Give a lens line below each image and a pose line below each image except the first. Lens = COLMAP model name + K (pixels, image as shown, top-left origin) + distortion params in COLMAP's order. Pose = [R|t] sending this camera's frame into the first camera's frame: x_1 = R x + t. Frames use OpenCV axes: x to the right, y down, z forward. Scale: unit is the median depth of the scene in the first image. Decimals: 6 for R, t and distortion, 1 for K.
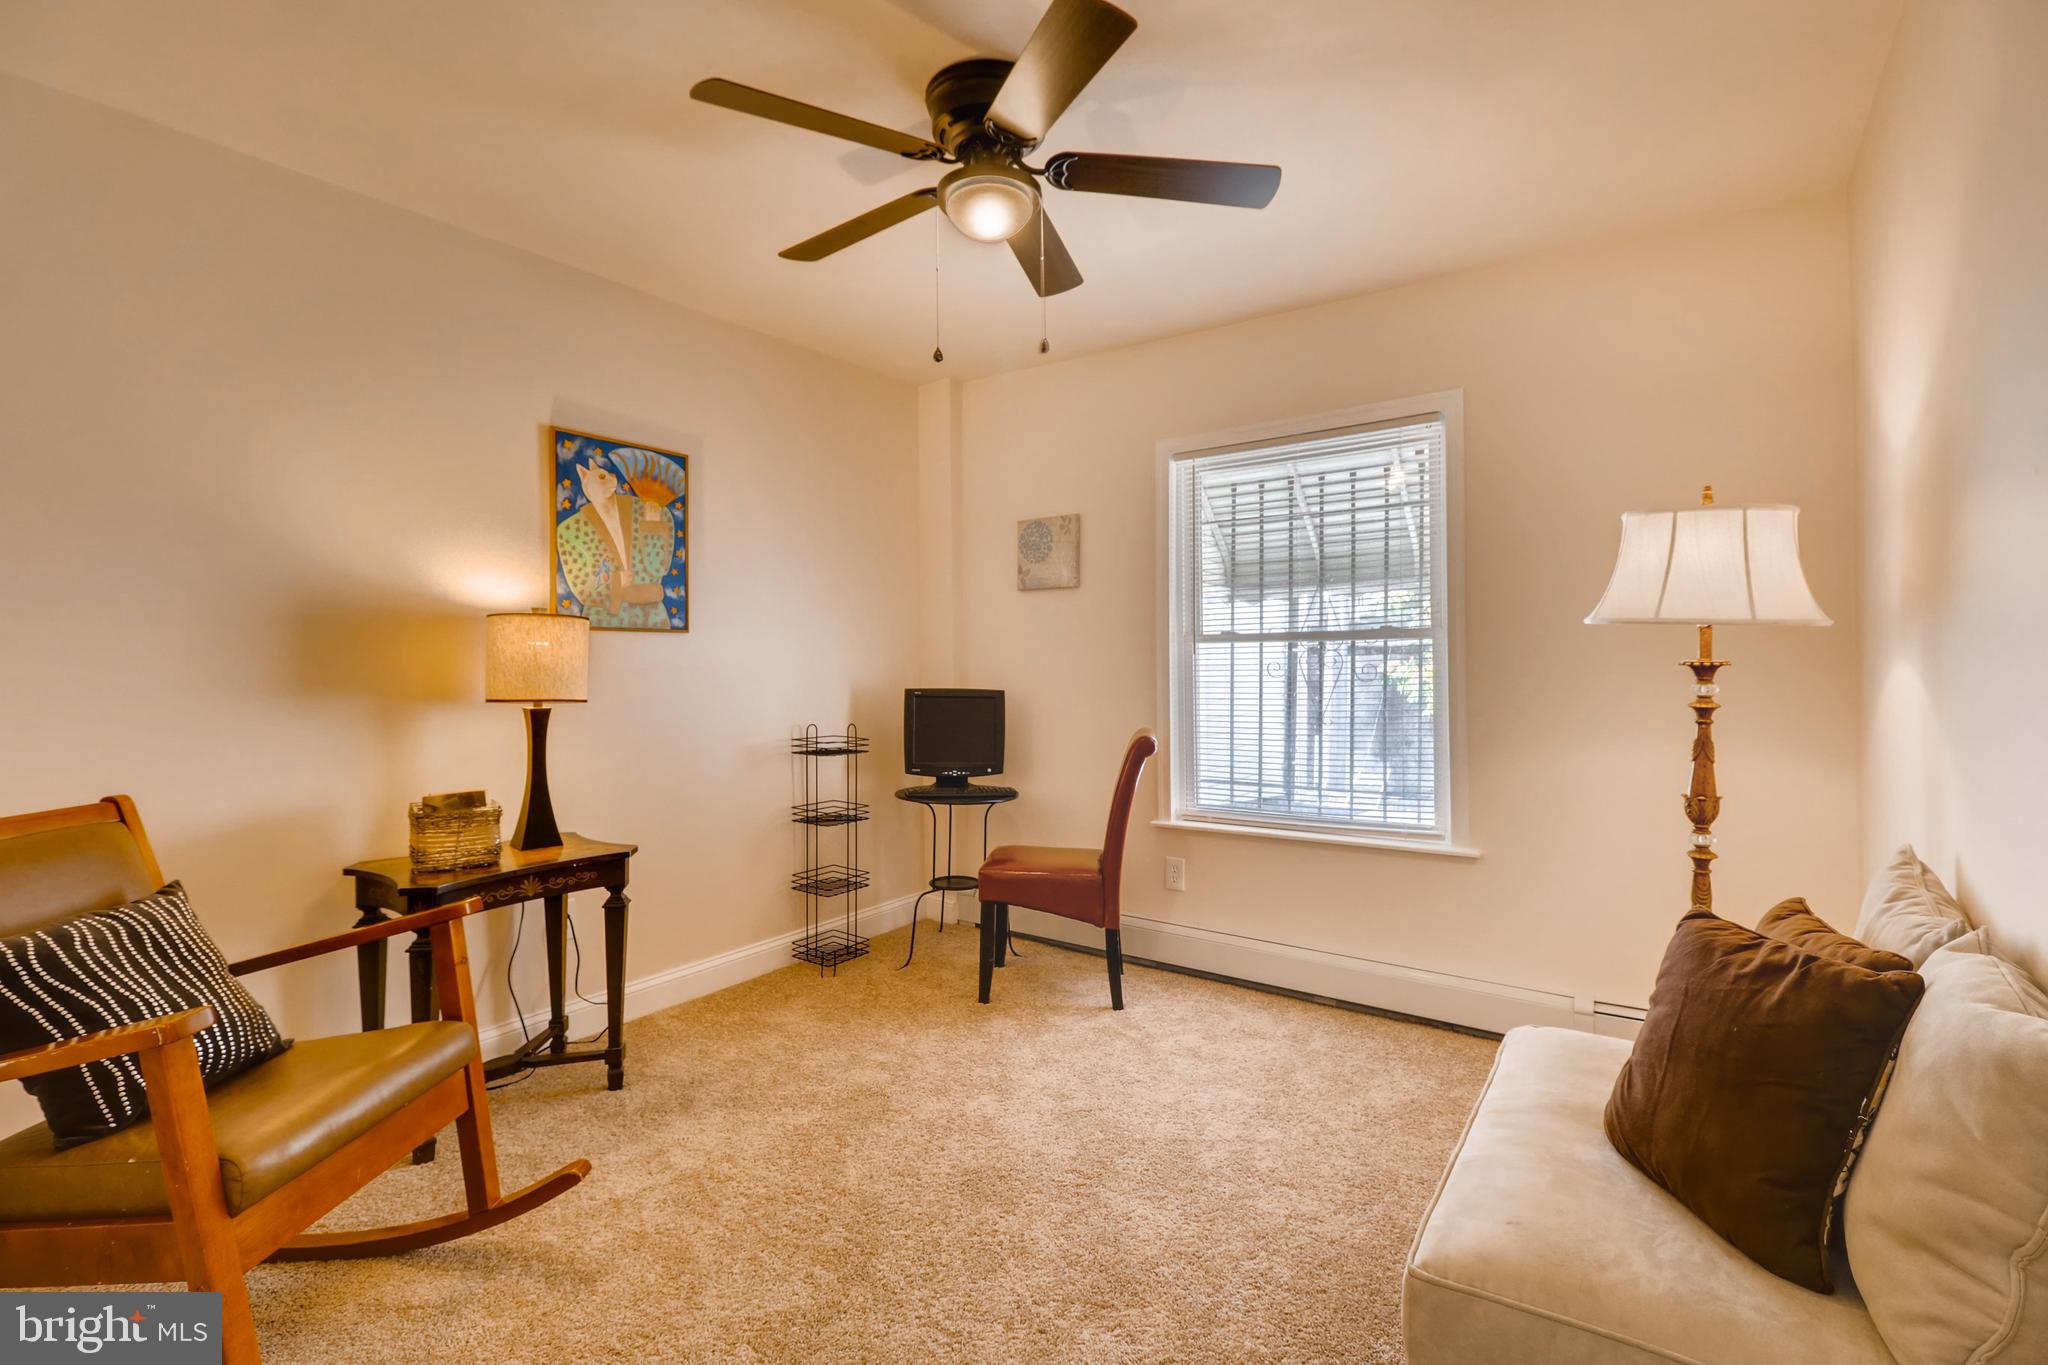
lens RADIAL K [[930.2, 0, 1031.0], [0, 930.2, 670.0], [0, 0, 1]] dist [0.022109, -0.012338]
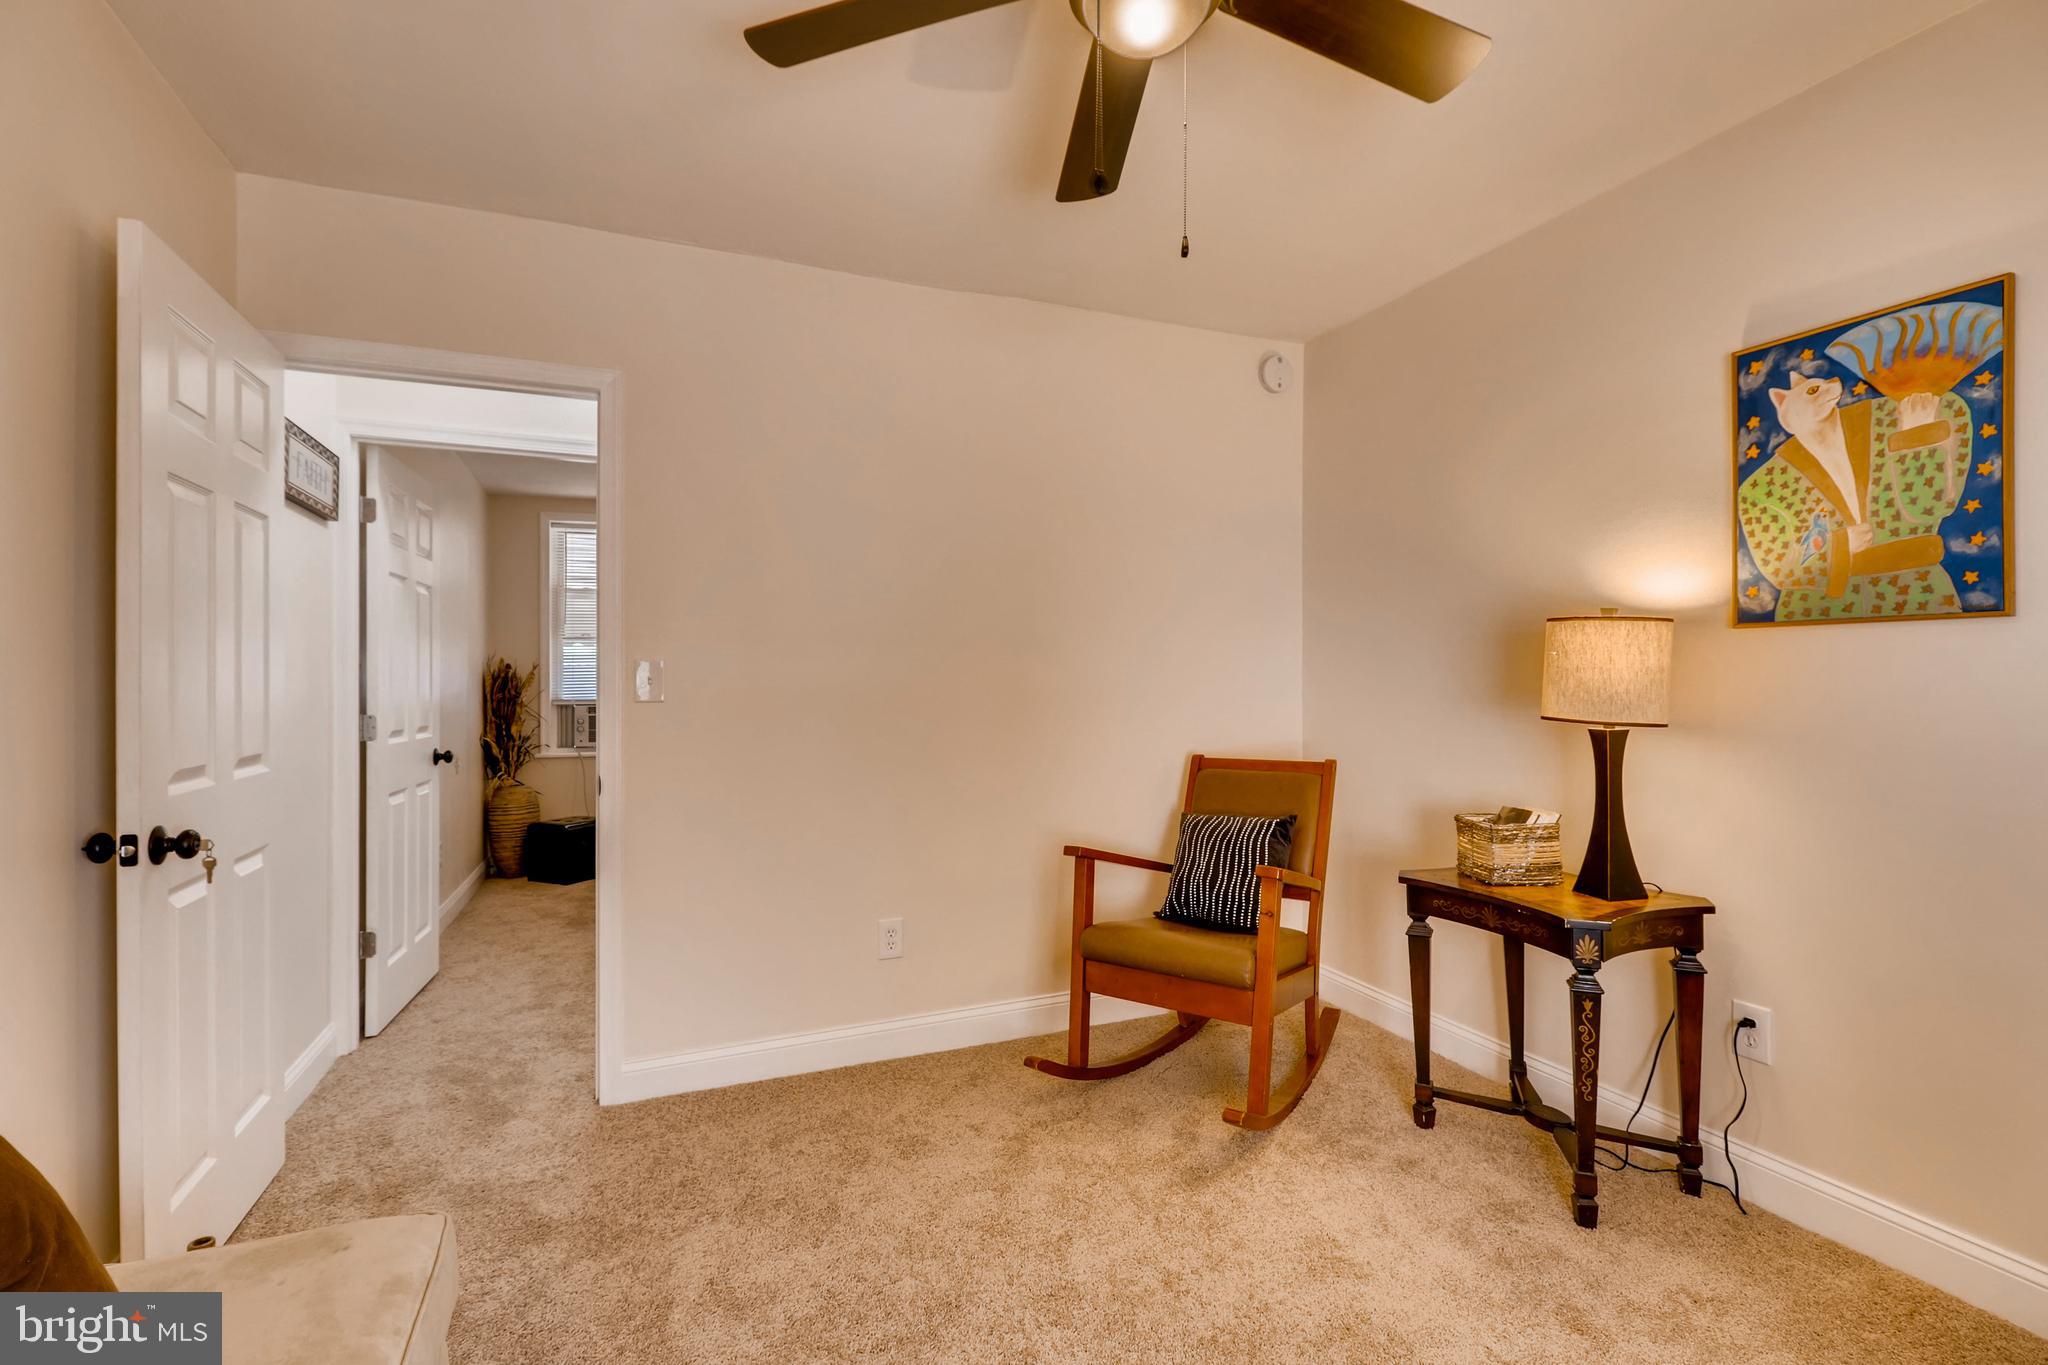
lens RADIAL K [[930.2, 0, 1031.0], [0, 930.2, 670.0], [0, 0, 1]] dist [0.022109, -0.012338]
pose [[-0.511981, -0.004734, -0.858984, 0.389782], [-0.003896, 0.999987, -0.003189, -0.006655], [0.858988, 0.001714, -0.511993, 0.875313]]
